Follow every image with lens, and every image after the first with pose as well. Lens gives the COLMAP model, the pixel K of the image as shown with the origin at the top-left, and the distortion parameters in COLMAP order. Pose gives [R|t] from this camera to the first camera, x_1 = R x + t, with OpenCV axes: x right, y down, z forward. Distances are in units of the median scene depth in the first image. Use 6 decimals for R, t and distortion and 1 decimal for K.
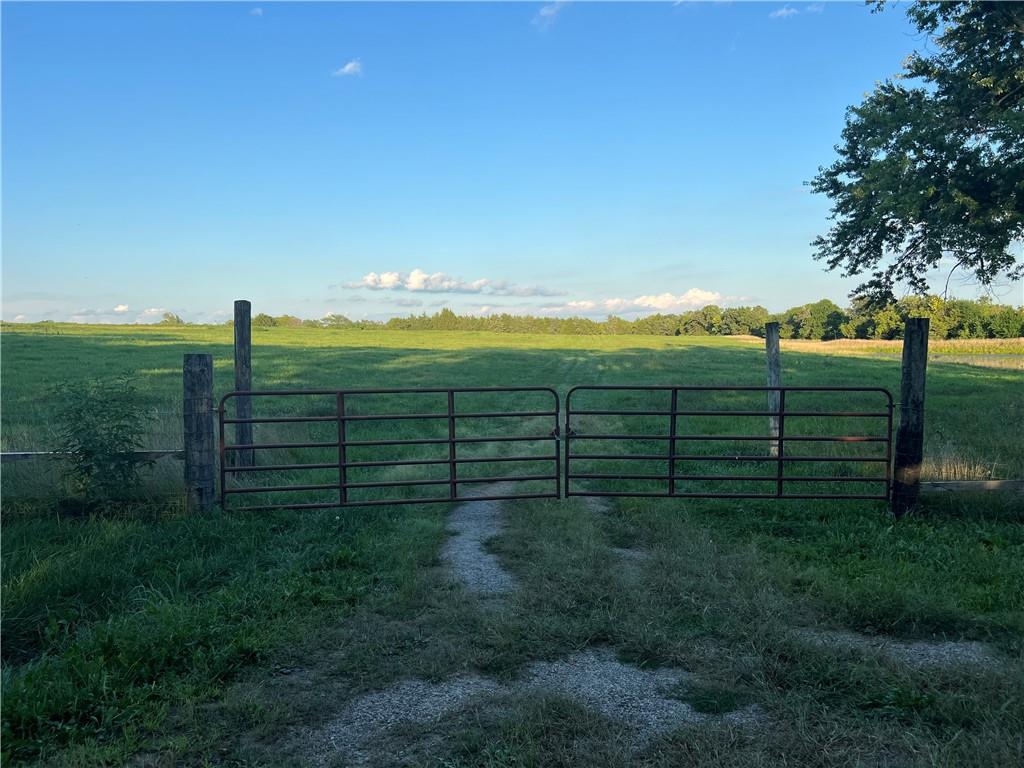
lens RADIAL K [[777.6, 0, 512.0], [0, 777.6, 384.0], [0, 0, 1]] dist [0.081281, -0.092736]
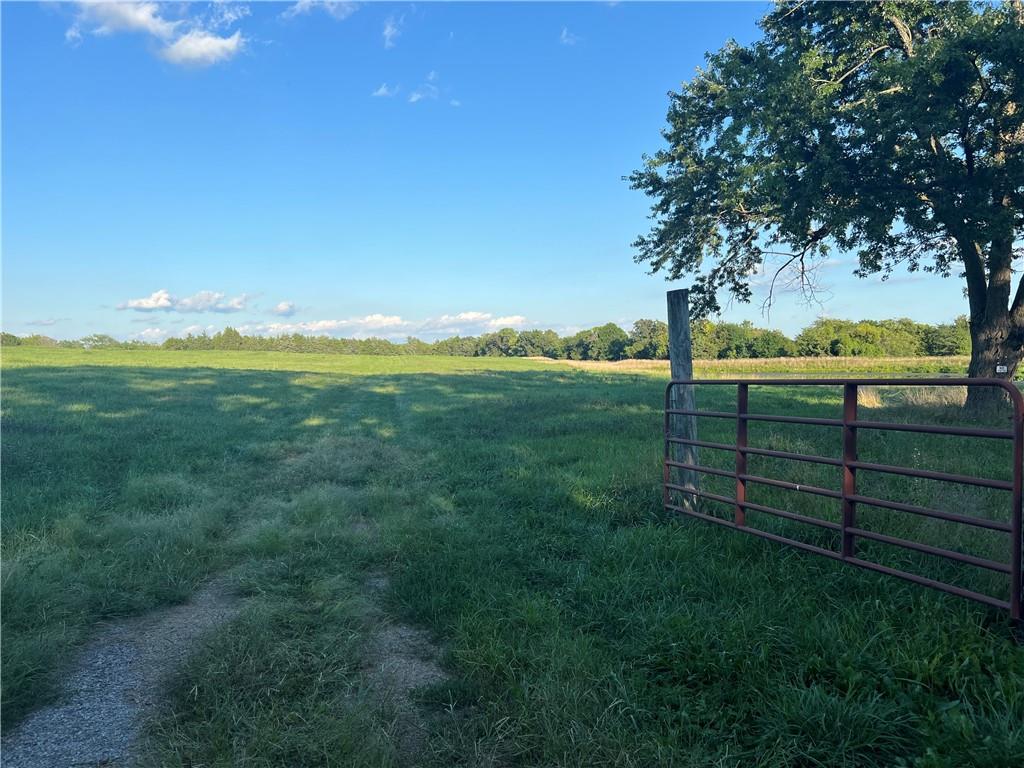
lens RADIAL K [[777.6, 0, 512.0], [0, 777.6, 384.0], [0, 0, 1]] dist [0.081281, -0.092736]
pose [[0.967446, -0.010970, 0.252841, 0.017697], [0.018306, 0.999476, -0.026682, 0.003987], [-0.252416, 0.030442, 0.967140, 0.170388]]
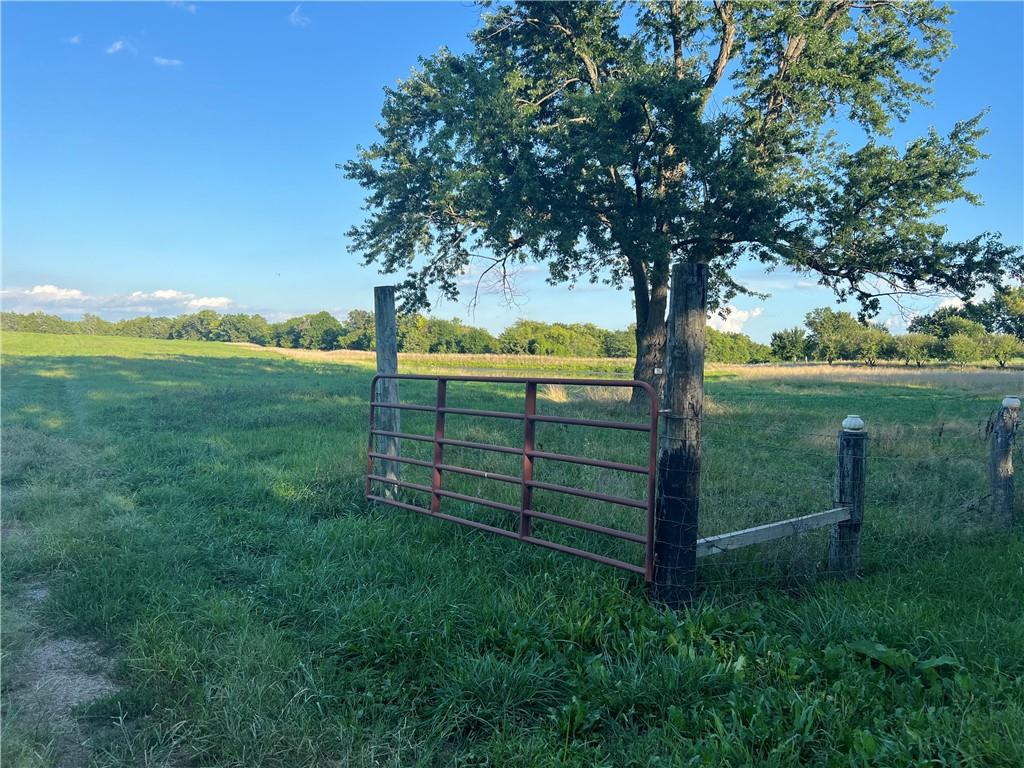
lens RADIAL K [[777.6, 0, 512.0], [0, 777.6, 384.0], [0, 0, 1]] dist [0.081281, -0.092736]
pose [[0.813876, 0.007586, 0.580990, 0.018017], [-0.000467, 0.999923, -0.012401, 0.003465], [-0.581039, 0.009821, 0.813817, 0.165474]]
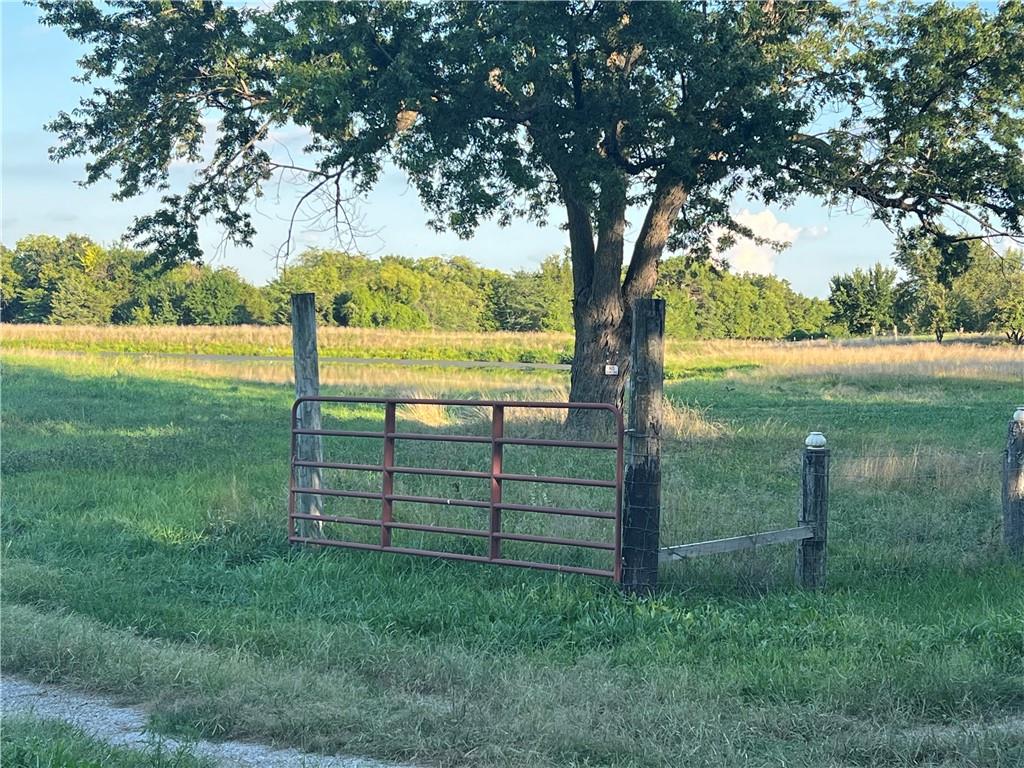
lens RADIAL K [[1716.5, 0, 512.0], [0, 1716.5, 384.0], [0, 0, 1]] dist [0.148585, -0.084613]
pose [[0.730839, -0.003781, 0.682539, -0.148519], [0.016817, 0.999781, -0.012468, 0.000871], [-0.682342, 0.020590, 0.730743, 0.010987]]
